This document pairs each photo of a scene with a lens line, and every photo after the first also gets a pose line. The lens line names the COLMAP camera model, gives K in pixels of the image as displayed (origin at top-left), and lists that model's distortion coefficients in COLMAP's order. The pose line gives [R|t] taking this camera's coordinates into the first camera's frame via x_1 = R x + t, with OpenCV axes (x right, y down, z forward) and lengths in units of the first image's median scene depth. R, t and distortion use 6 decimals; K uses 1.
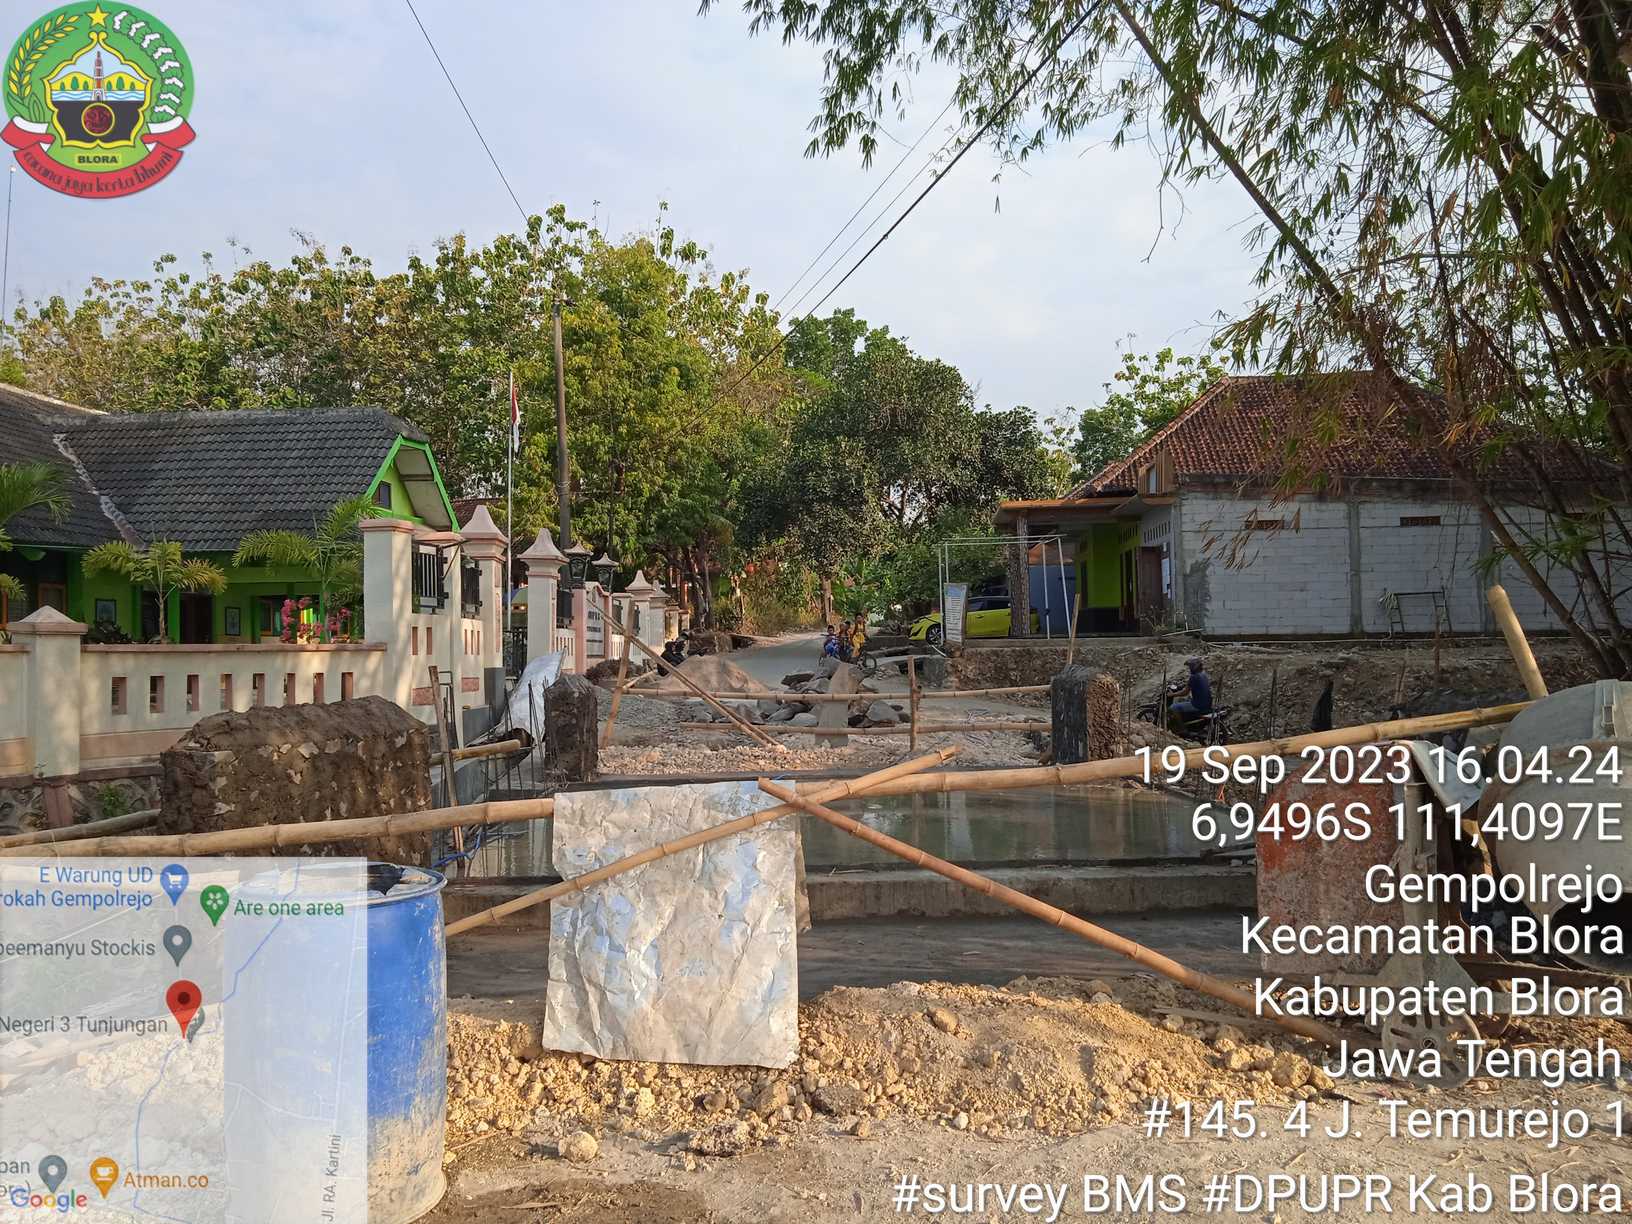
lens RADIAL K [[1357.8, 0, 806.3], [0, 1357.8, 612.5], [0, 0, 1]] dist [0.053263, -0.053132]
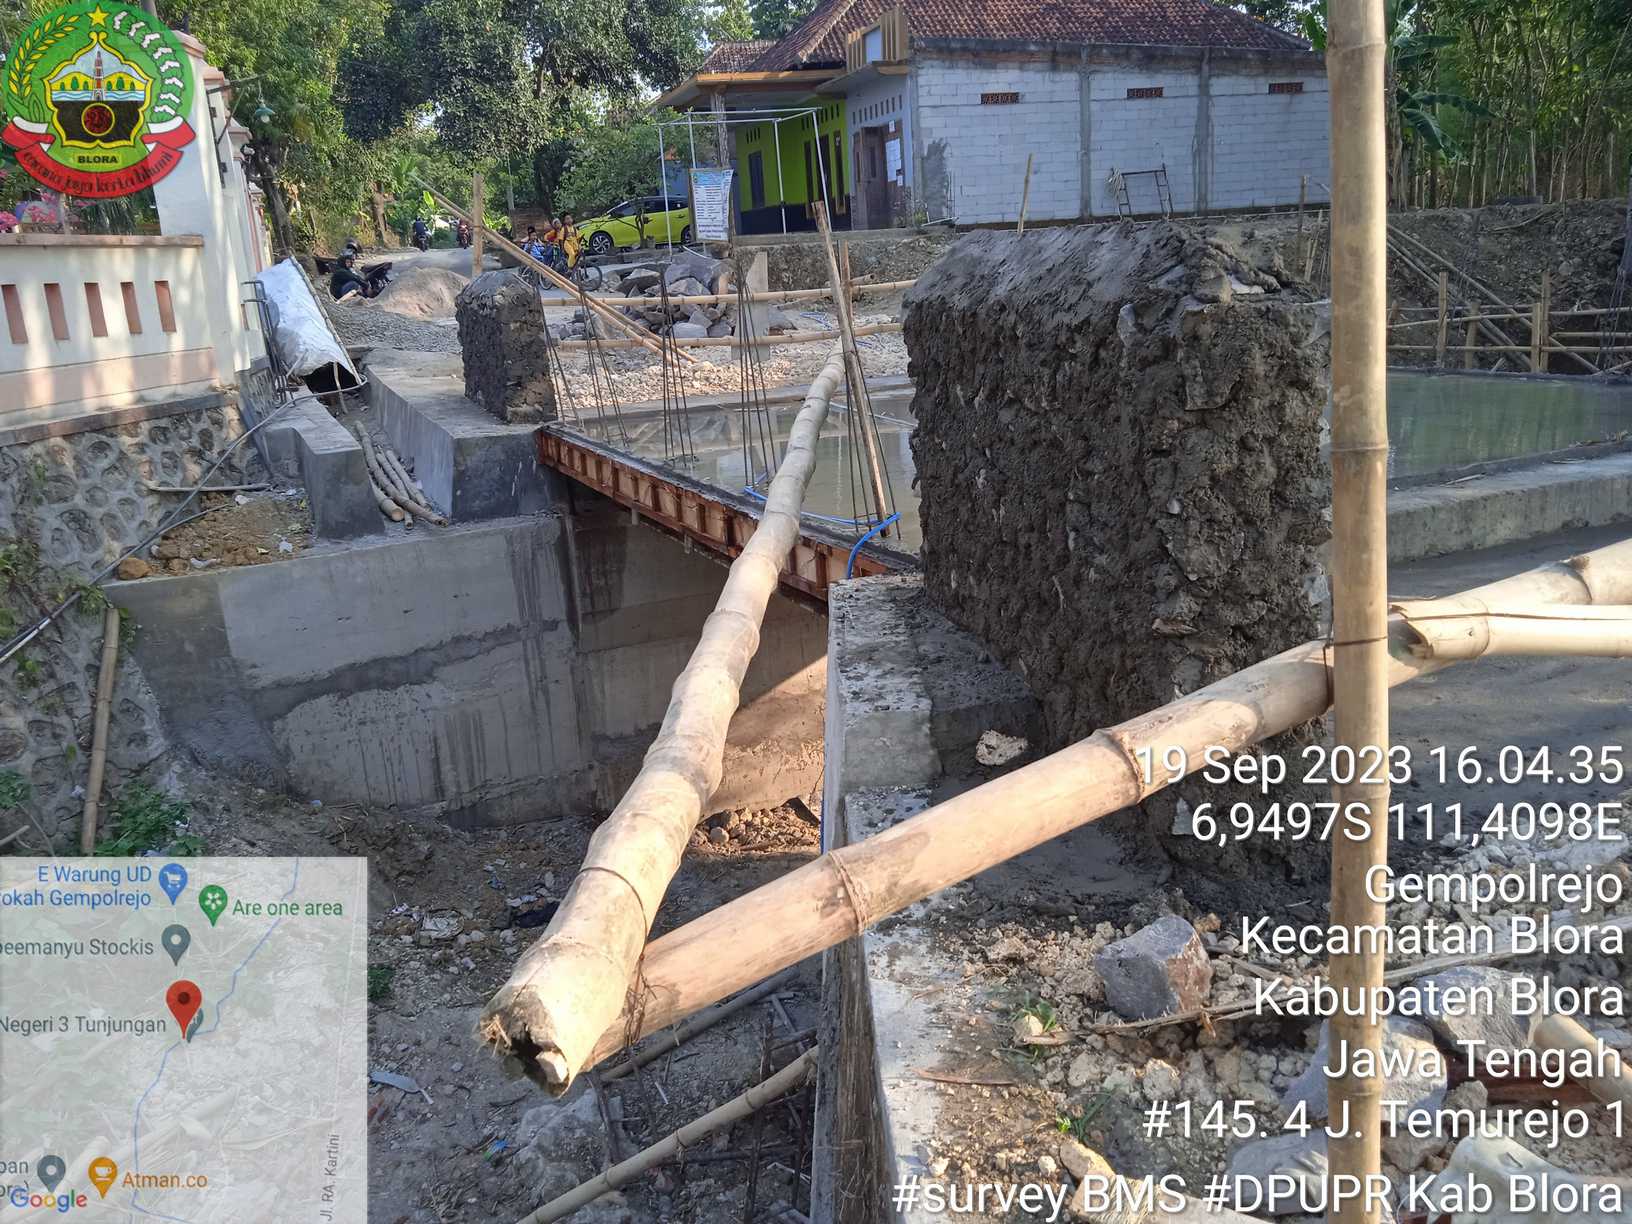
lens RADIAL K [[1357.8, 0, 828.3], [0, 1357.8, 614.8], [0, 0, 1]] dist [0.053263, -0.053132]
pose [[0.927377, -0.133937, 0.349331, -0.132561], [0.035695, 0.961138, 0.273750, 0.013249], [-0.372421, -0.241400, 0.896119, 0.121377]]
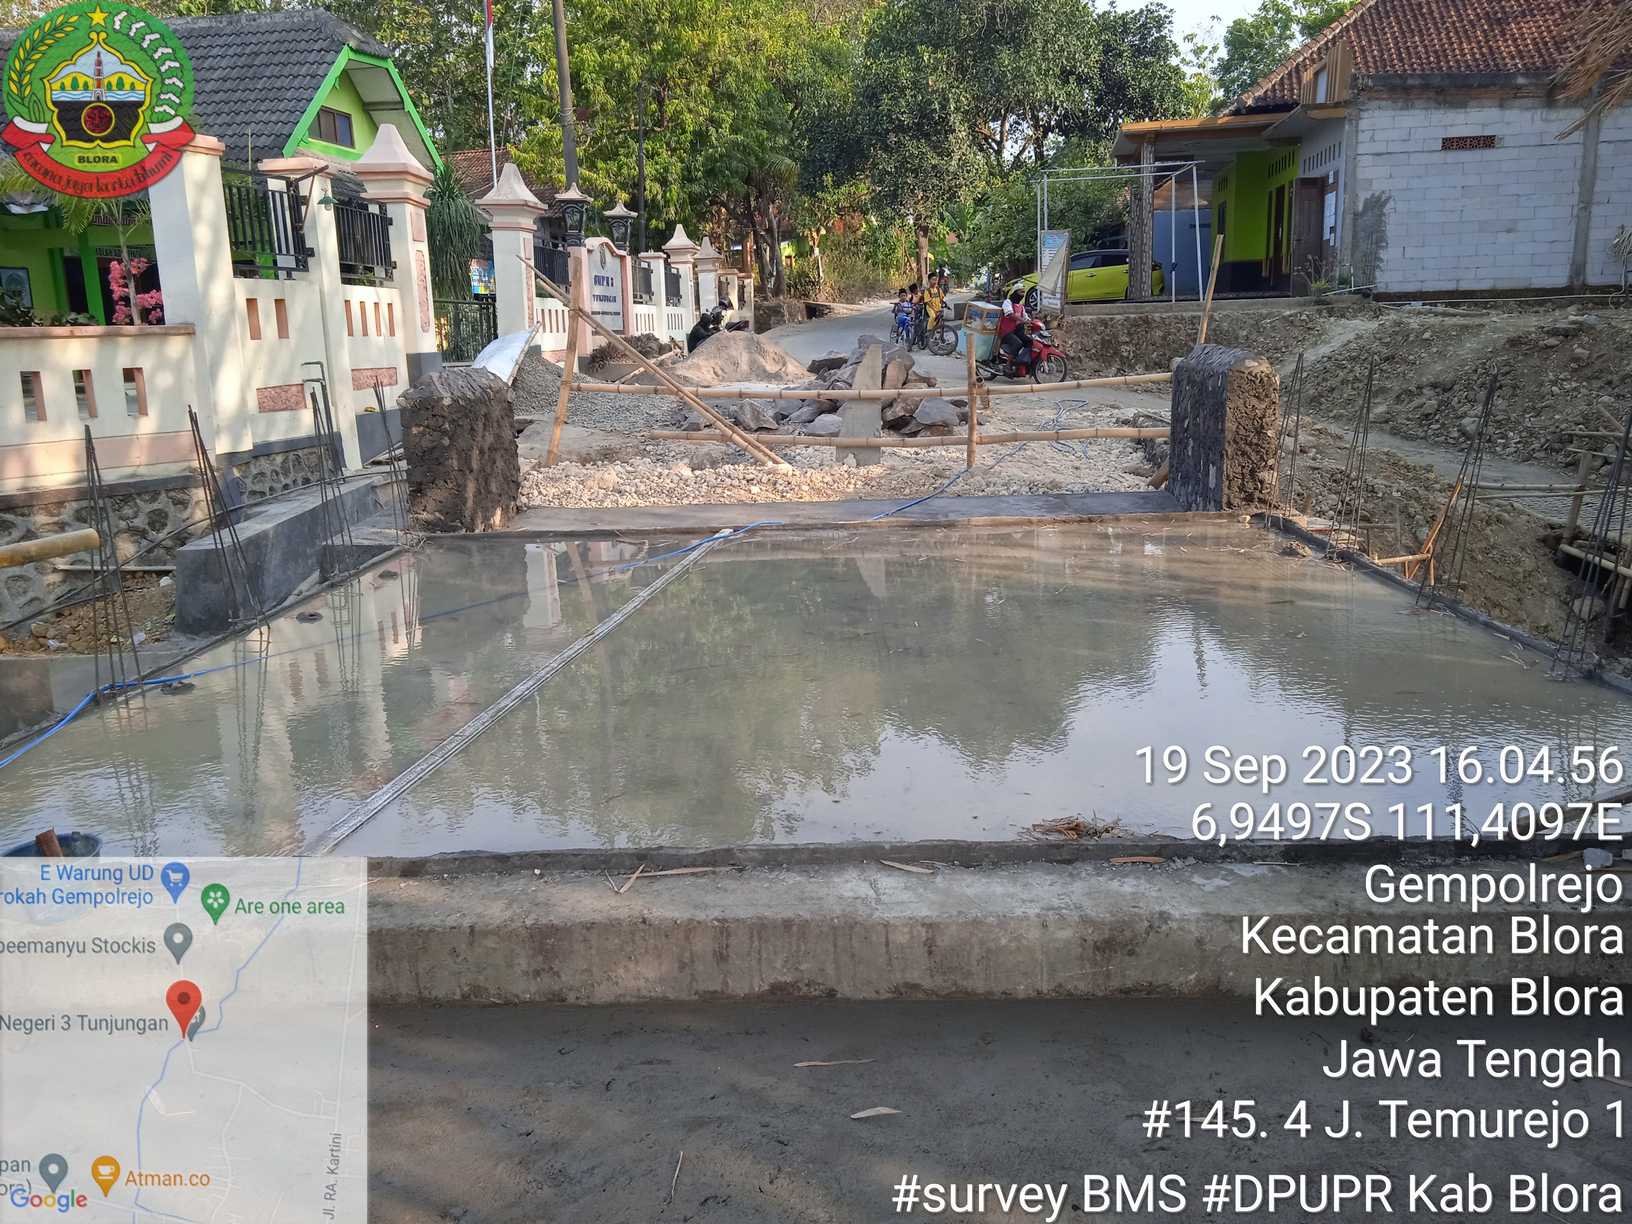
lens RADIAL K [[1357.8, 0, 820.0], [0, 1357.8, 620.8], [0, 0, 1]] dist [0.053263, -0.053132]
pose [[0.997353, 0.002556, -0.072670, 0.028117], [0.015309, 0.969602, 0.244209, 0.001800], [0.071085, -0.244675, 0.966996, 0.154147]]
